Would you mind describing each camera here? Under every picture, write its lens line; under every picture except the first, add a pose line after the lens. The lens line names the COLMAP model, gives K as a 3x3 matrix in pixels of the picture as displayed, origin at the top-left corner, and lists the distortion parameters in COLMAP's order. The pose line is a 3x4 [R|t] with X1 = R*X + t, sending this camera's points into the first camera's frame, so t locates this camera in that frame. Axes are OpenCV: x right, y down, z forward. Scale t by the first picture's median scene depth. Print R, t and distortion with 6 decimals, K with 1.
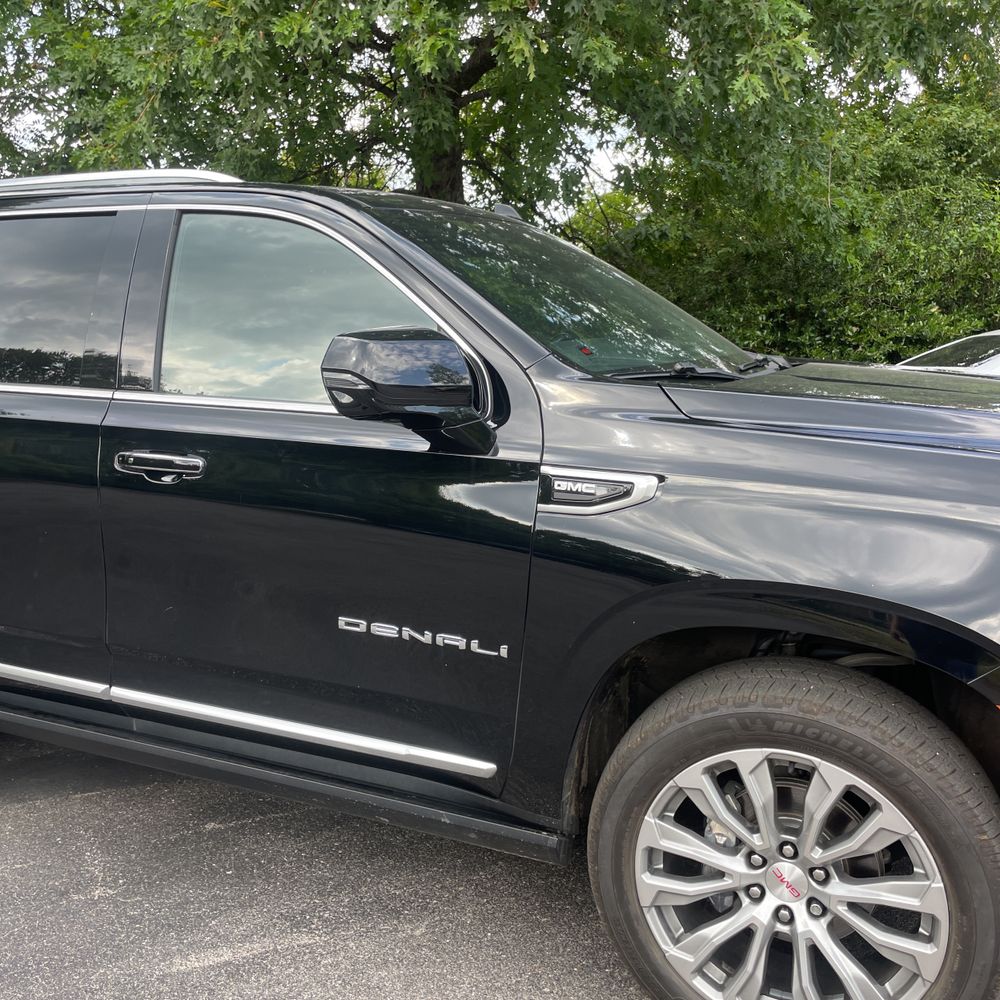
lens RADIAL K [[1012.4, 0, 499.6], [0, 1012.4, 492.7], [0, 0, 1]] dist [0.078755, -0.107557]
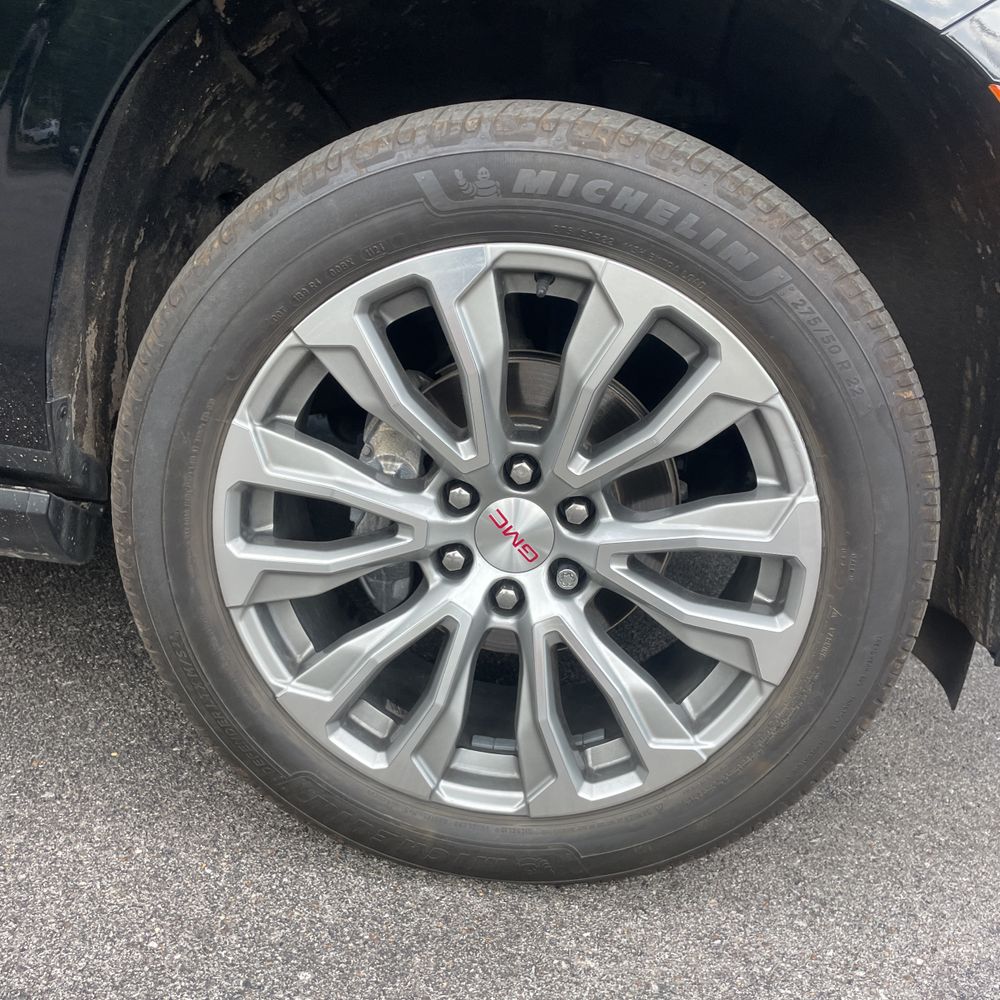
lens RADIAL K [[1012.4, 0, 499.6], [0, 1012.4, 492.7], [0, 0, 1]] dist [0.078755, -0.107557]
pose [[0.941000, -0.020904, 0.337761, 0.101695], [-0.035254, 0.986604, 0.159280, 0.278590], [-0.336565, -0.161790, 0.927657, 0.534174]]
